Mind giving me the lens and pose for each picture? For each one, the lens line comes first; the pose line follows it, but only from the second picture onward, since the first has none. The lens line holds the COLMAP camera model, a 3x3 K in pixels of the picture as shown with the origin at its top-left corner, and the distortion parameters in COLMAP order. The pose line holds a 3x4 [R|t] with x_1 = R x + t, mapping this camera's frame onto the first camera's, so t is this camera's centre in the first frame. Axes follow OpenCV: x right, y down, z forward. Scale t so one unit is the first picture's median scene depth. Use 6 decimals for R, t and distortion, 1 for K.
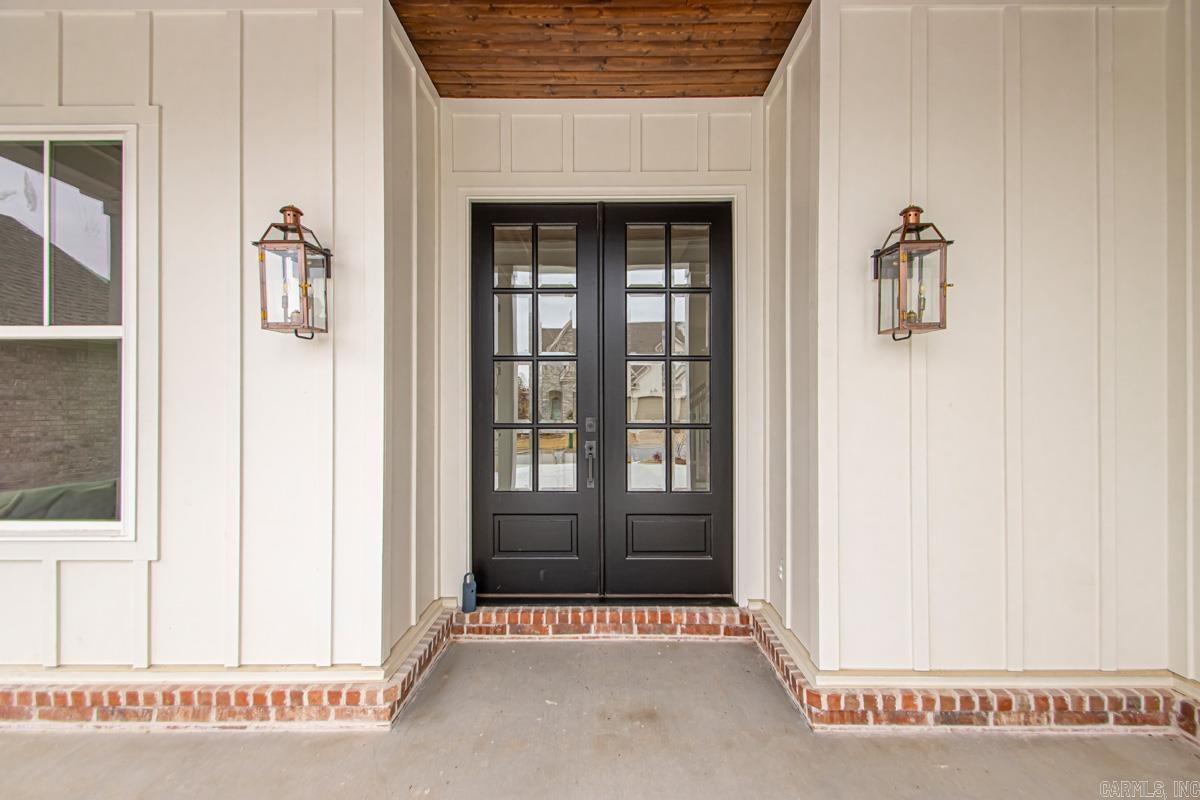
lens RADIAL K [[571.8, 0, 600.2], [0, 571.8, 394.6], [0, 0, 1]] dist [0.011457, -0.000358]
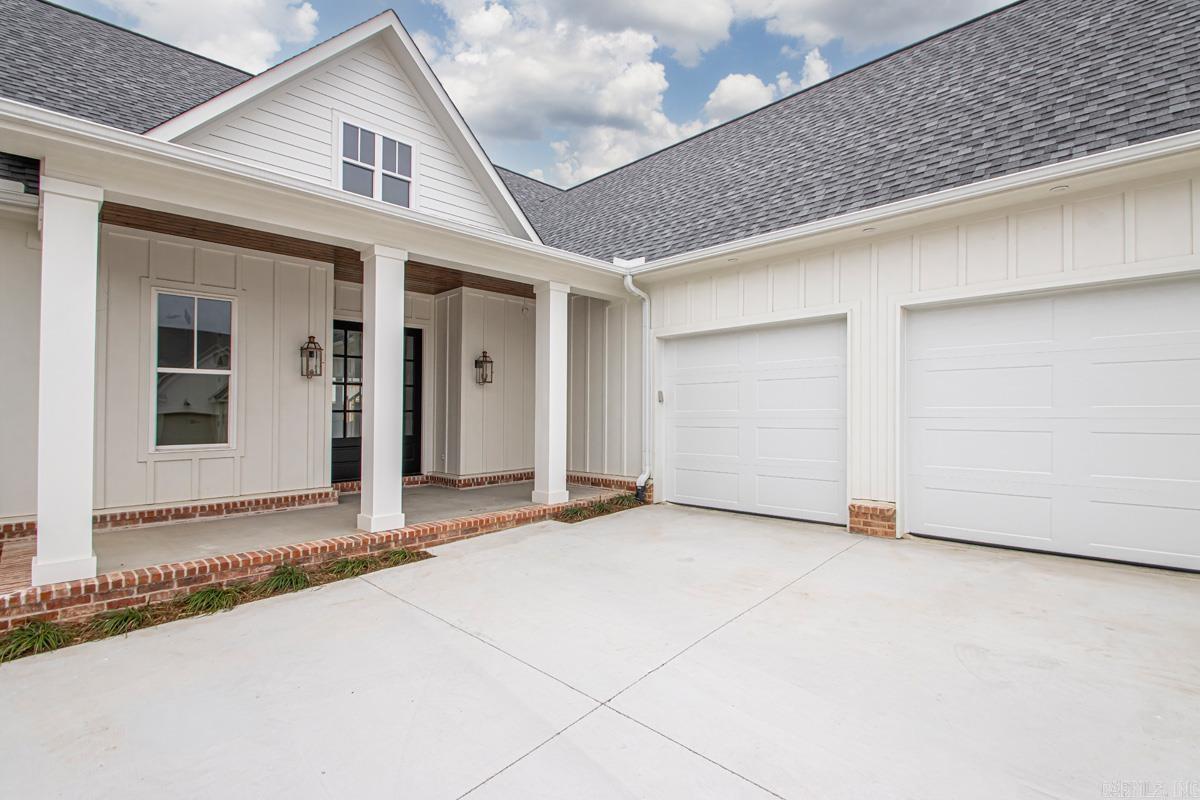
lens RADIAL K [[571.8, 0, 600.9], [0, 571.8, 398.2], [0, 0, 1]] dist [0.011457, -0.000358]
pose [[0.714693, 0.012714, 0.699323, -1.534979], [-0.009124, 0.999919, -0.008855, 0.021168], [-0.699379, -0.000052, 0.714751, -2.227729]]
